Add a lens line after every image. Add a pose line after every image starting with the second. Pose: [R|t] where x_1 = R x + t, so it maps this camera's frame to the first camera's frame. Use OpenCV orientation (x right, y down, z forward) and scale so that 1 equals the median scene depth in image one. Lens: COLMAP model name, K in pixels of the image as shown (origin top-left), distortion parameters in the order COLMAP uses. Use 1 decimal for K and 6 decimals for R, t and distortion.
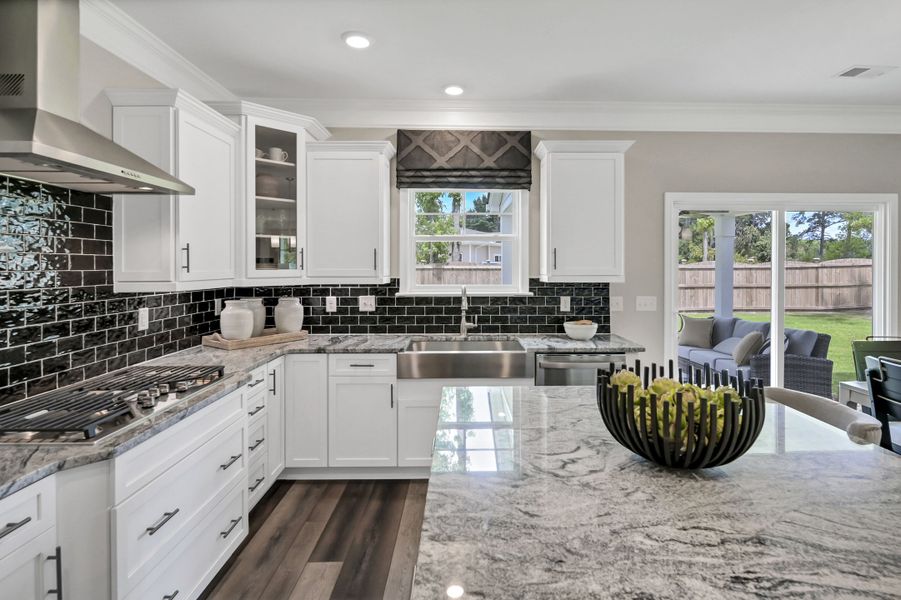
lens RADIAL K [[467.0, 0, 465.2], [0, 467.0, 262.8], [0, 0, 1]] dist [0.000234, -0.000560]
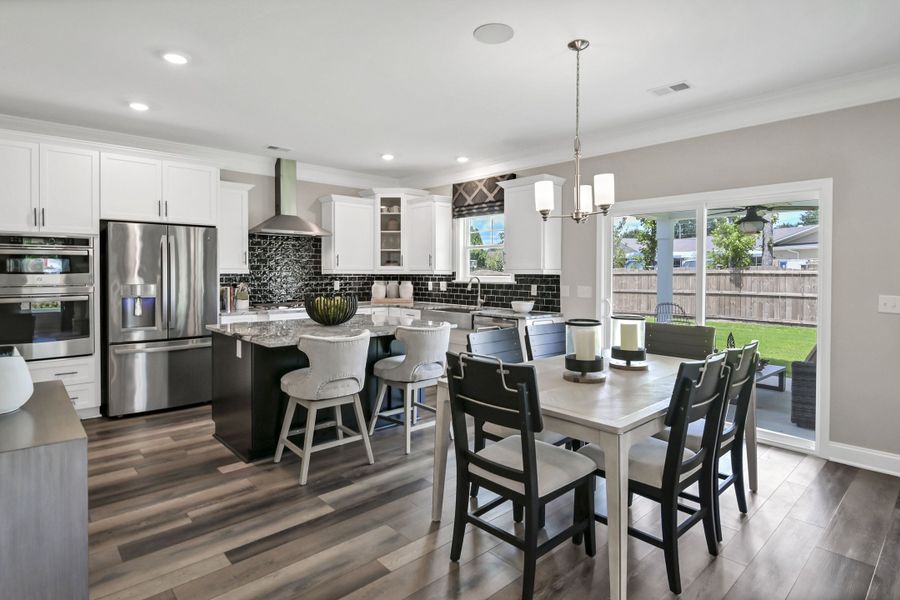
lens RADIAL K [[460.1, 0, 450.9], [0, 460.1, 276.7], [0, 0, 1]] dist [0.000965, -0.000883]
pose [[0.670944, 0.010922, -0.741427, 1.103879], [-0.000531, 0.999898, 0.014250, 0.028037], [0.741508, -0.009167, 0.670882, -0.135344]]
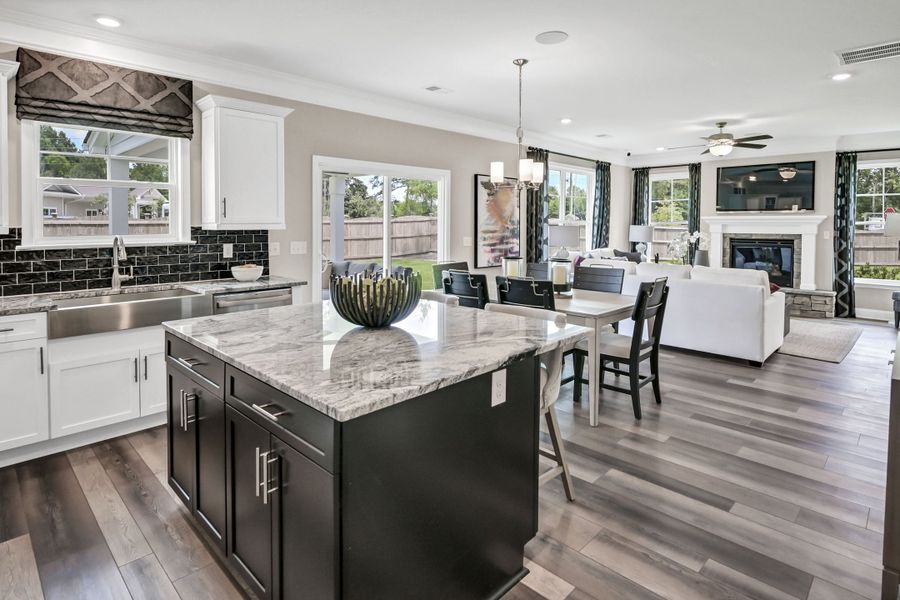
lens RADIAL K [[484.3, 0, 449.9], [0, 484.3, 231.6], [0, 0, 1]] dist [-0.004729, -0.003209]
pose [[0.712440, -0.013176, 0.701609, -0.201099], [-0.004292, 0.999723, 0.023133, 0.016904], [-0.701720, -0.019493, 0.712186, -0.142011]]
